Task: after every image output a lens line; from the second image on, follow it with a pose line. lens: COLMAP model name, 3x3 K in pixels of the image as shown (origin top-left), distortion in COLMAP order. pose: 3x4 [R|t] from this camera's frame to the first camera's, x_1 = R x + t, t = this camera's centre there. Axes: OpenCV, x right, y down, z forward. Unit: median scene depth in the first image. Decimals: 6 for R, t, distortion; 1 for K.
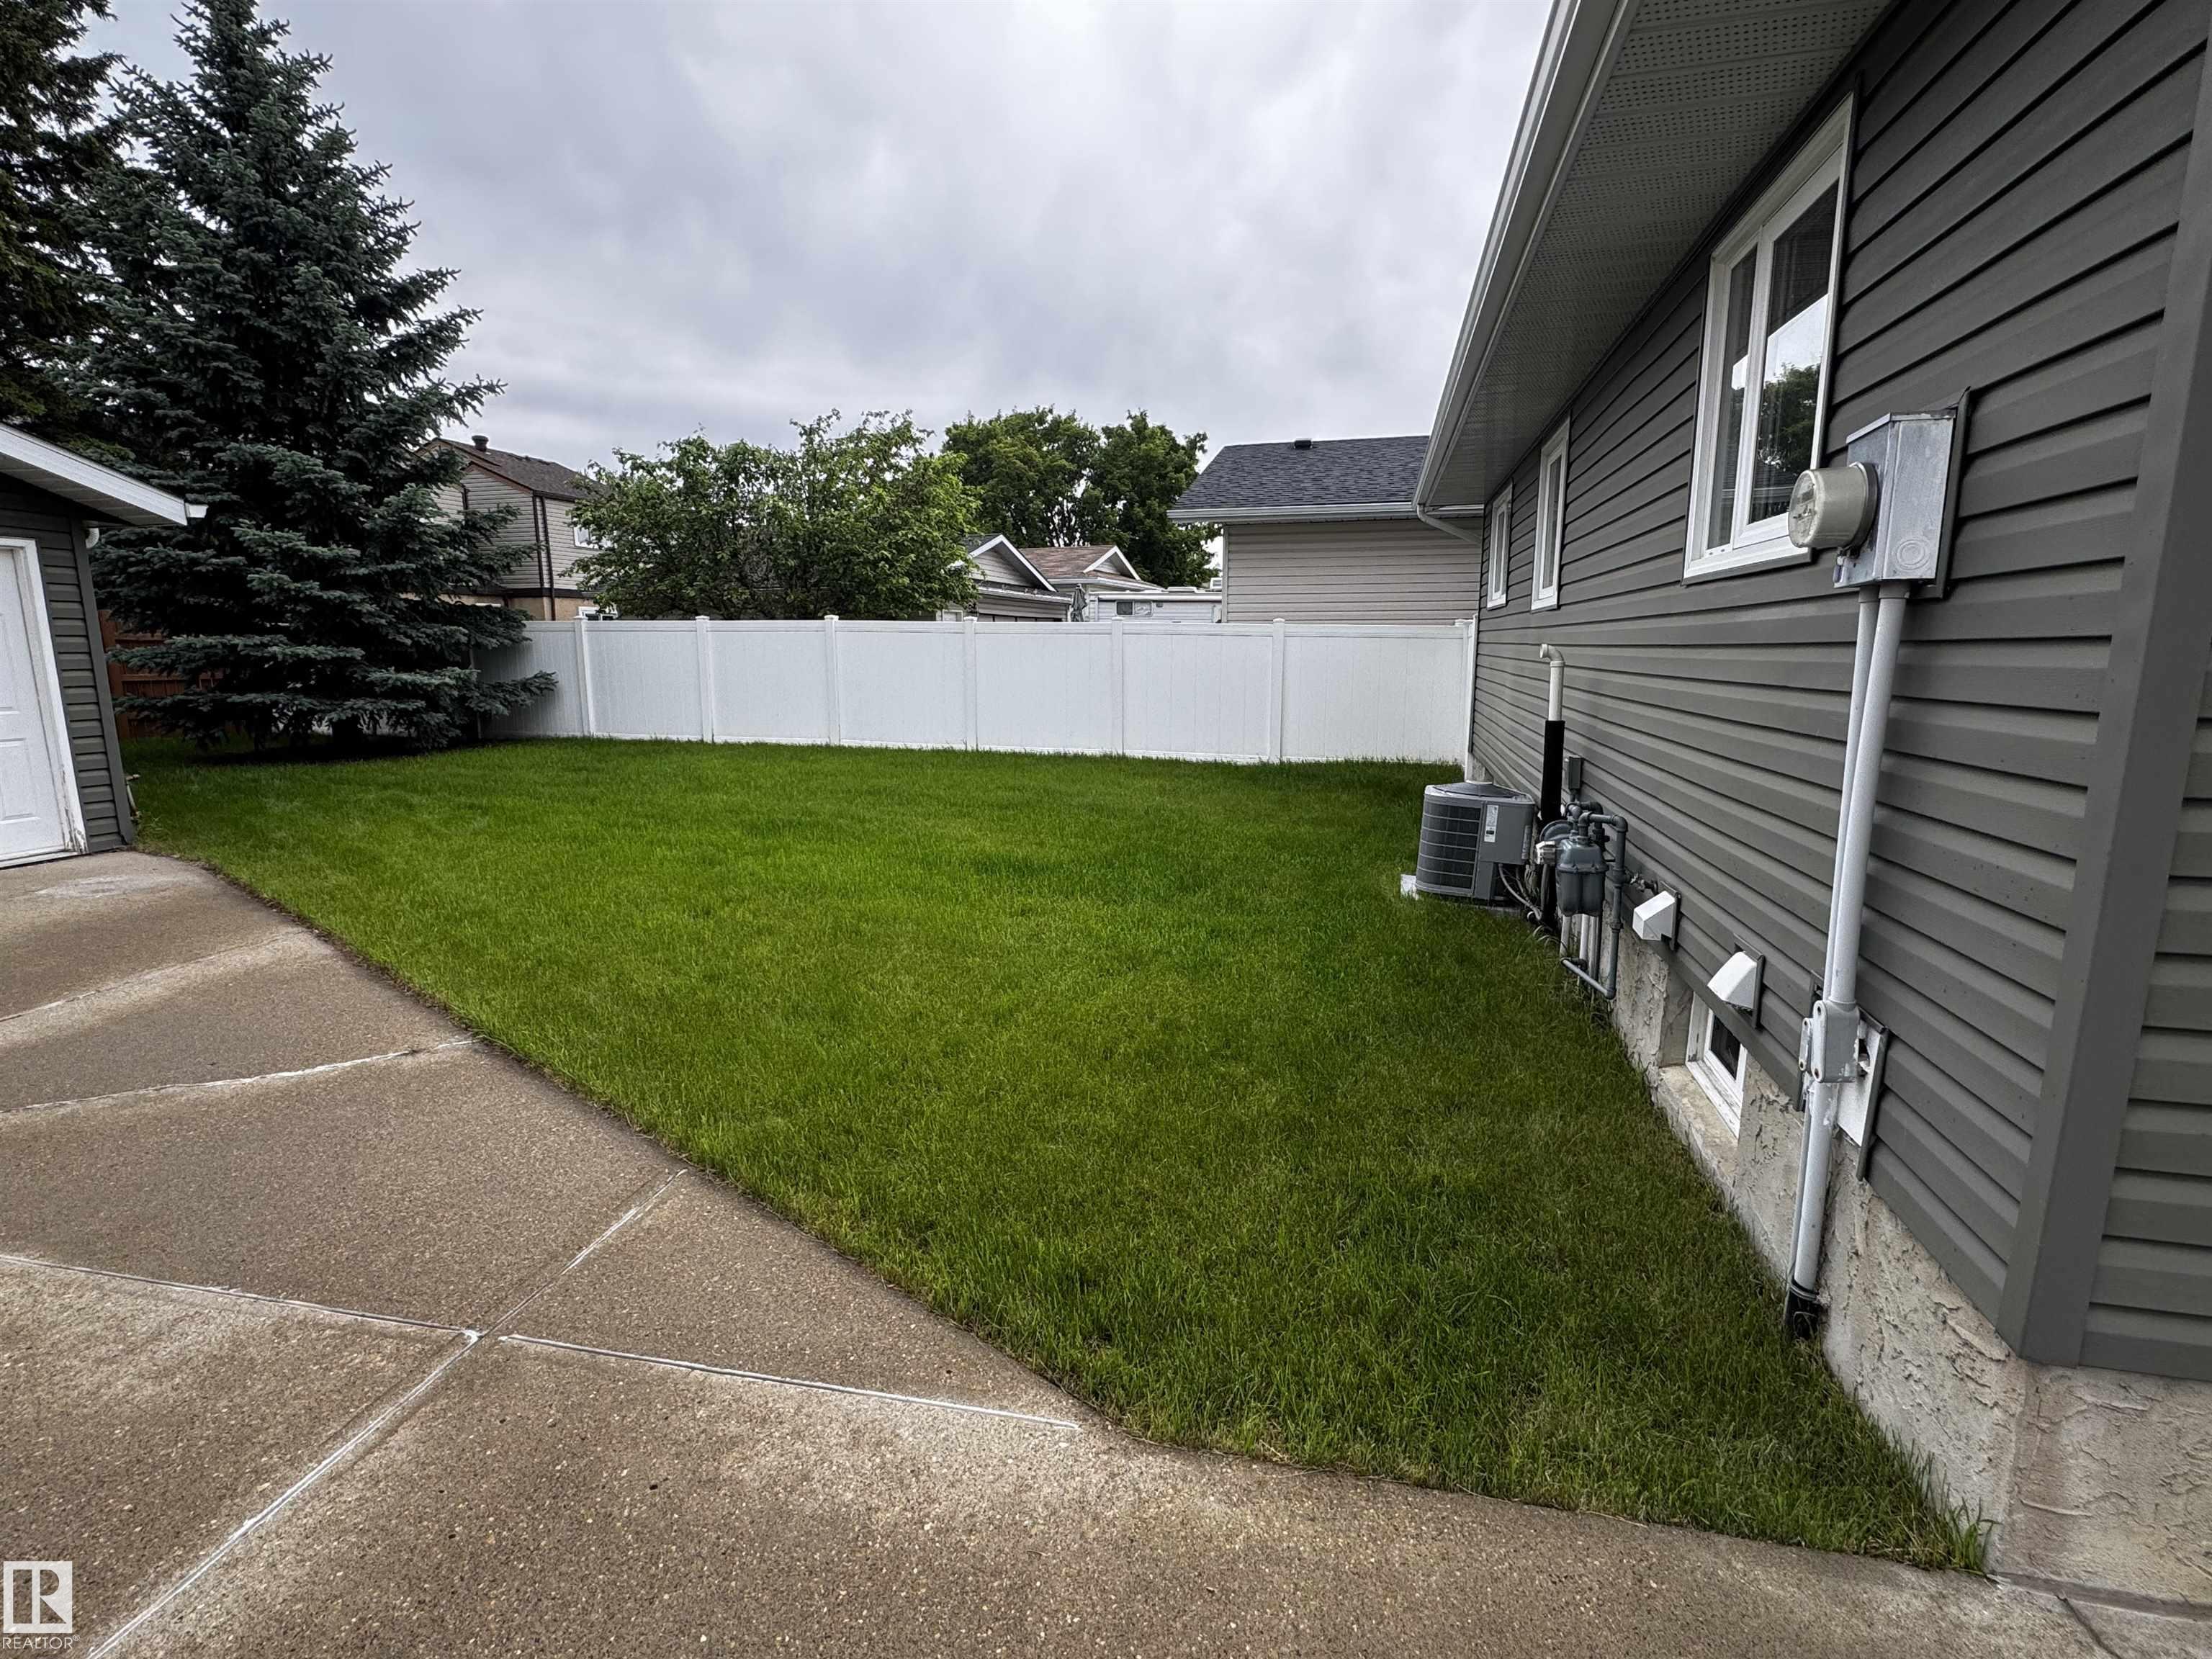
lens RADIAL K [[1043.1, 0, 1101.5], [0, 1043.1, 823.1], [0, 0, 1]] dist [-0.002241, 0.000588]
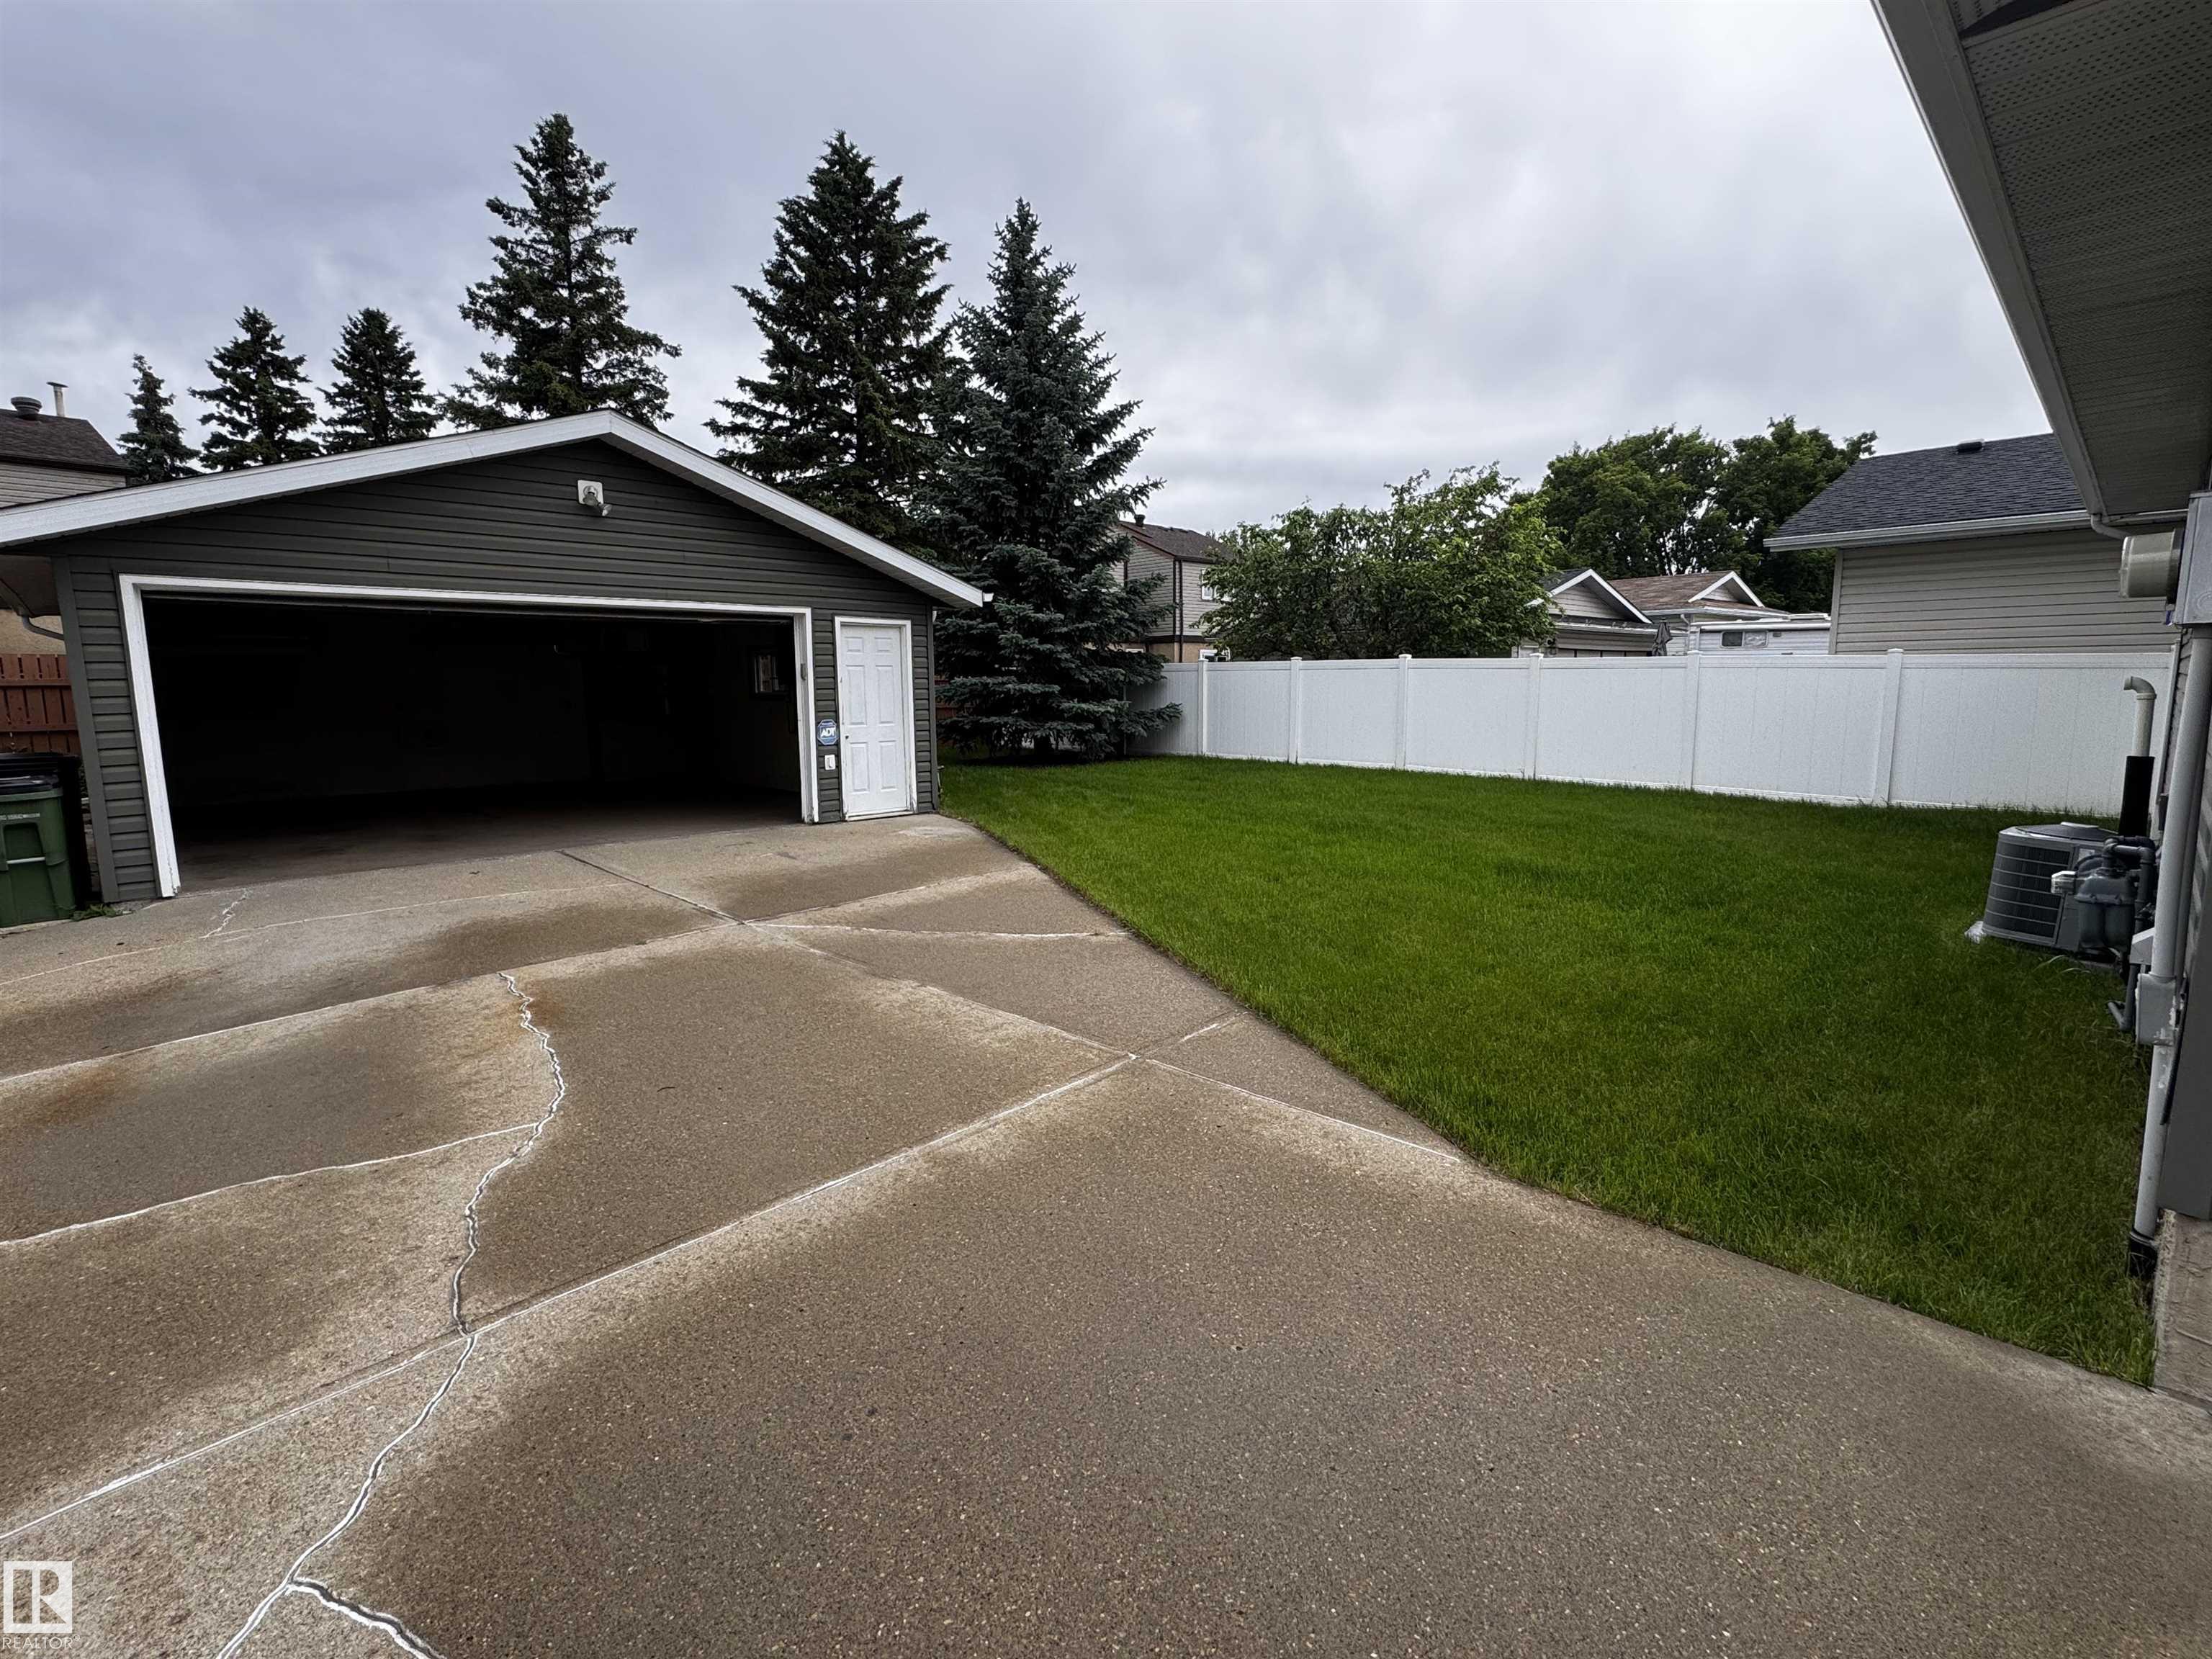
lens RADIAL K [[1020.2, 0, 1101.7], [0, 1020.2, 822.8], [0, 0, 1]] dist [-0.002379, -0.000106]
pose [[0.852565, 0.065516, -0.518498, 0.051018], [-0.081307, 0.996659, -0.007757, 0.019765], [0.516258, 0.048771, 0.855044, -0.117418]]
